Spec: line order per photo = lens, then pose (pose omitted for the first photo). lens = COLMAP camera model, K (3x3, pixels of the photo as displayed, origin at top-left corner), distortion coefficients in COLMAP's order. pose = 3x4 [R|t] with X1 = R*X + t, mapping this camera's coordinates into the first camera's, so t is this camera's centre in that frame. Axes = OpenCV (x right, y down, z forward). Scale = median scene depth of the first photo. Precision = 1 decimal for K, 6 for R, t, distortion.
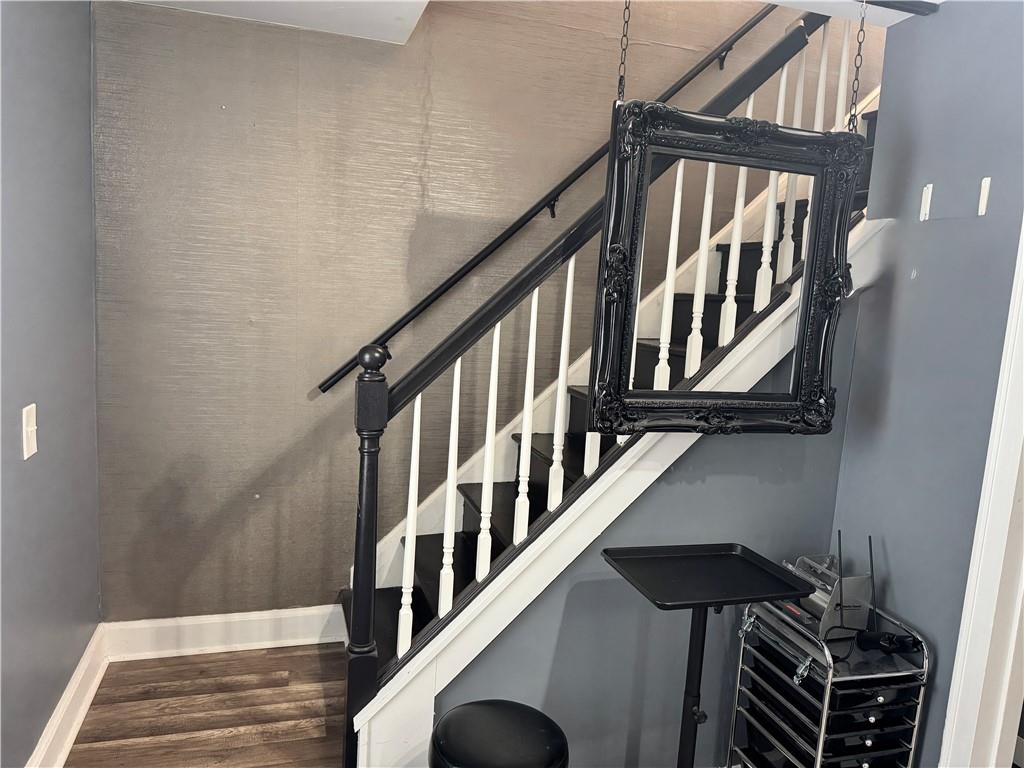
lens RADIAL K [[722.6, 0, 509.9], [0, 722.6, 388.3], [0, 0, 1]] dist [0.095978, -0.136279]
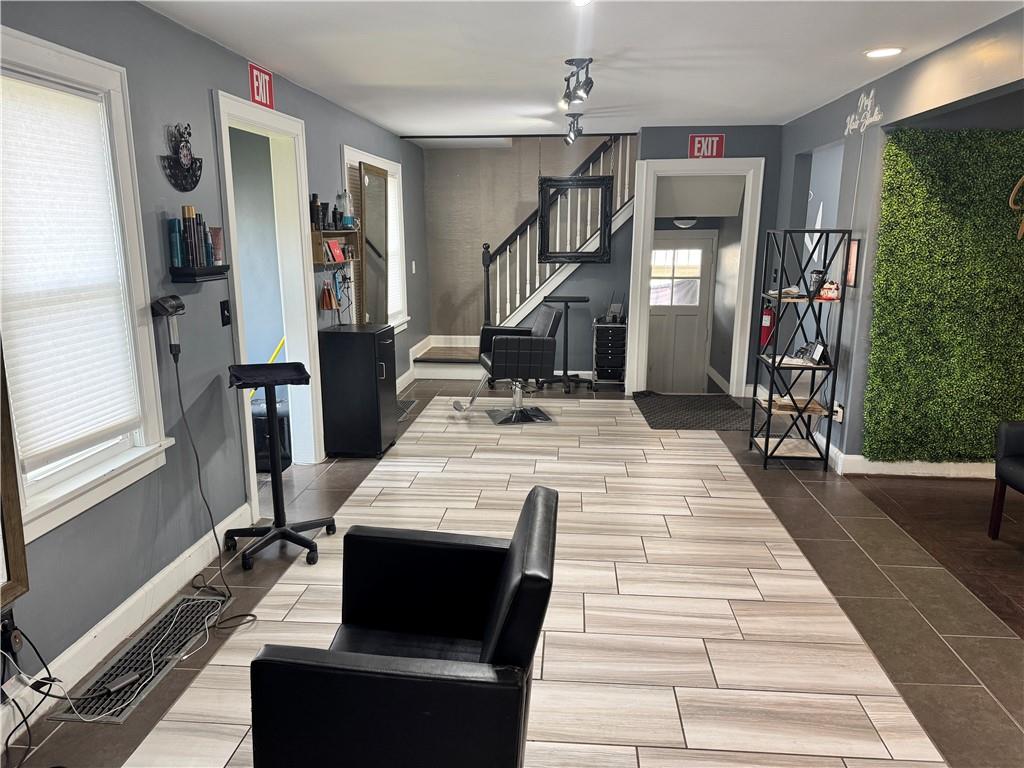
lens RADIAL K [[722.6, 0, 509.9], [0, 722.6, 388.3], [0, 0, 1]] dist [0.095978, -0.136279]
pose [[0.921632, 0.019756, -0.387563, 1.067369], [0.011556, 0.996863, 0.078296, 0.303643], [0.387894, -0.076639, 0.918512, -1.915729]]
